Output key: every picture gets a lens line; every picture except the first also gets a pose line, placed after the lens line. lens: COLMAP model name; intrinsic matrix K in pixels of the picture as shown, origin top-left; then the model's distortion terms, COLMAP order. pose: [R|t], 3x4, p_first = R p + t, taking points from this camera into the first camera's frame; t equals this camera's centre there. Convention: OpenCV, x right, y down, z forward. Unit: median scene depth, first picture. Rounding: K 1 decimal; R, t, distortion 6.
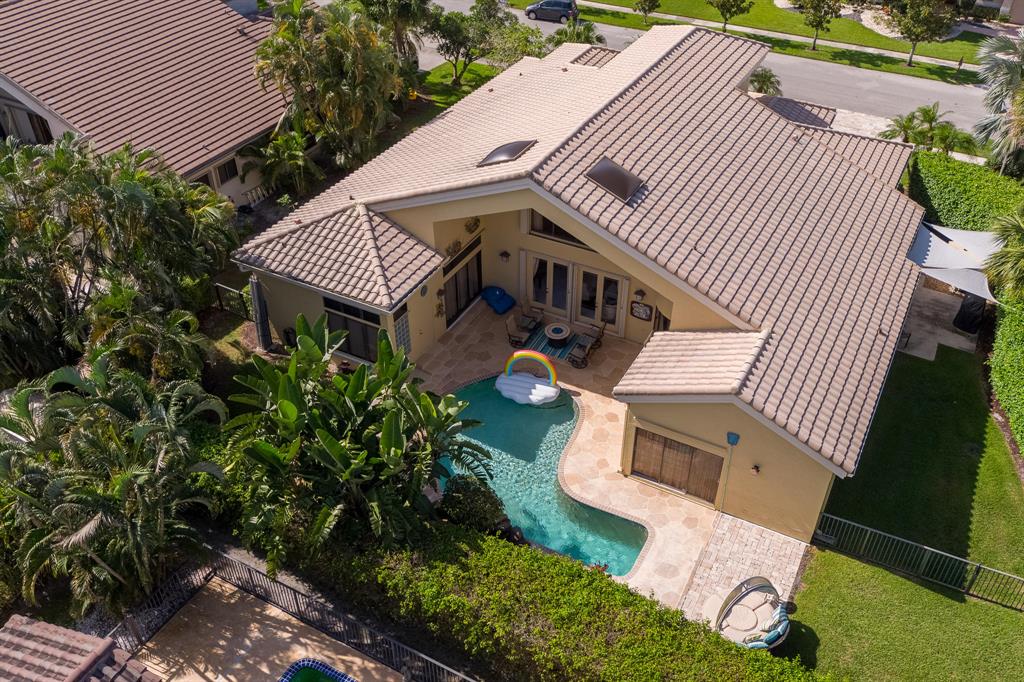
lens RADIAL K [[882.0, 0, 533.8], [0, 882.0, 352.4], [0, 0, 1]] dist [0.004779, 0.002918]
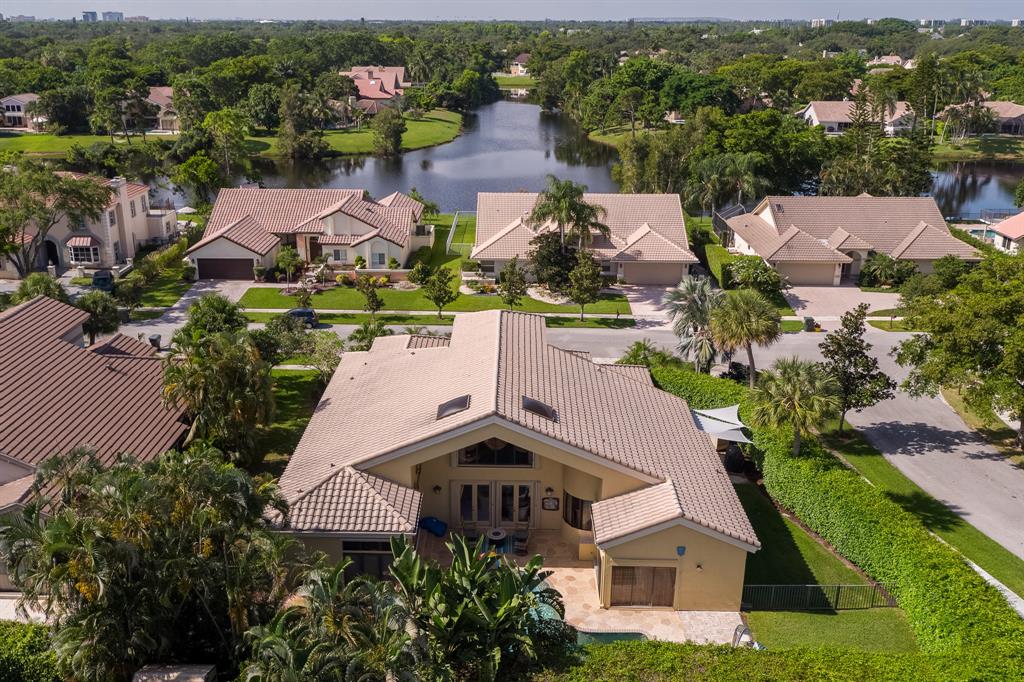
lens RADIAL K [[882.0, 0, 533.8], [0, 882.0, 352.4], [0, 0, 1]] dist [0.004779, 0.002918]
pose [[0.890956, -0.150598, 0.428390, -0.483525], [0.276601, 0.928172, -0.248975, 0.072727], [-0.360124, 0.340319, 0.868616, -0.270151]]
